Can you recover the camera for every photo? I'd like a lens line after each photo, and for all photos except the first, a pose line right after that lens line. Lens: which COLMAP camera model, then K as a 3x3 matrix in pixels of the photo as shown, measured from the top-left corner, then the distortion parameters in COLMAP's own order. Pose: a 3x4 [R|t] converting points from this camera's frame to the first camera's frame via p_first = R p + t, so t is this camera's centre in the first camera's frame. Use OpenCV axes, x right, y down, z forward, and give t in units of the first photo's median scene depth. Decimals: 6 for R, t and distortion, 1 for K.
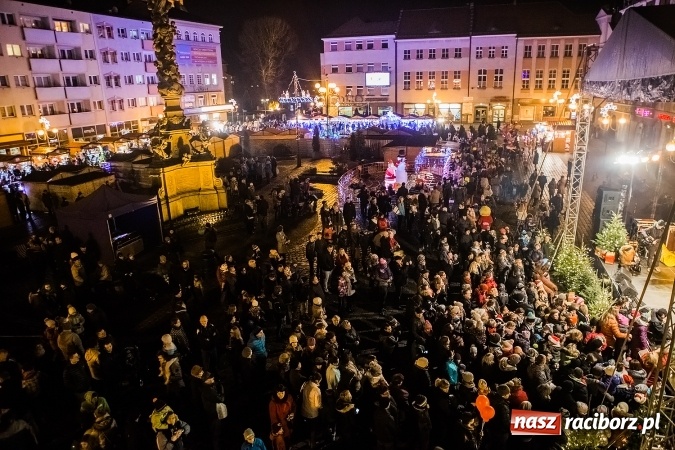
lens RADIAL K [[463.6, 0, 337.2], [0, 463.6, 225.3], [0, 0, 1]] dist [-0.107999, 0.075239]
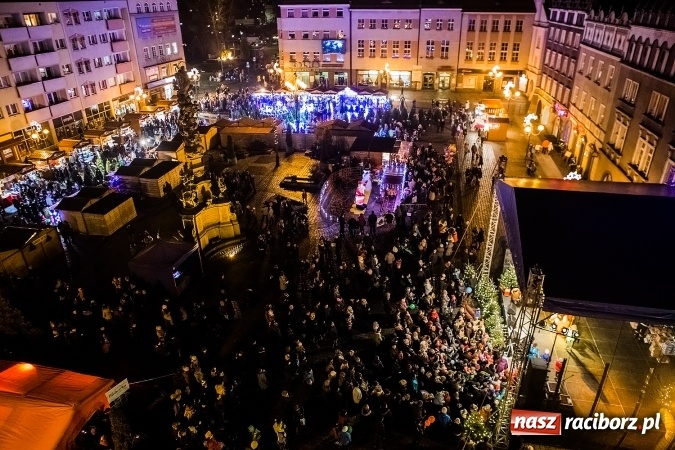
lens RADIAL K [[463.6, 0, 337.9], [0, 463.6, 225.2], [0, 0, 1]] dist [-0.107999, 0.075239]
pose [[0.992956, -0.040176, 0.111460, -0.045075], [0.021014, 0.985557, 0.168035, -0.115234], [-0.116601, -0.164510, 0.979459, -0.128769]]
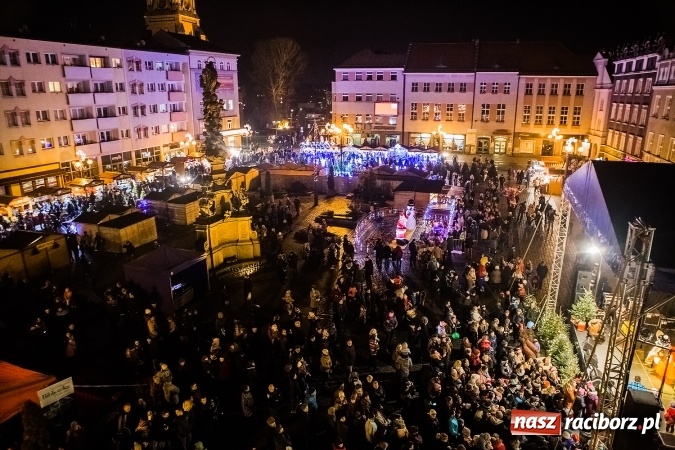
lens RADIAL K [[463.6, 0, 338.2], [0, 463.6, 224.6], [0, 0, 1]] dist [-0.107999, 0.075239]
pose [[0.999639, 0.026857, 0.000911, -0.019799], [-0.026838, 0.999507, -0.016322, -0.043085], [-0.001349, 0.016292, 0.999866, -0.064602]]
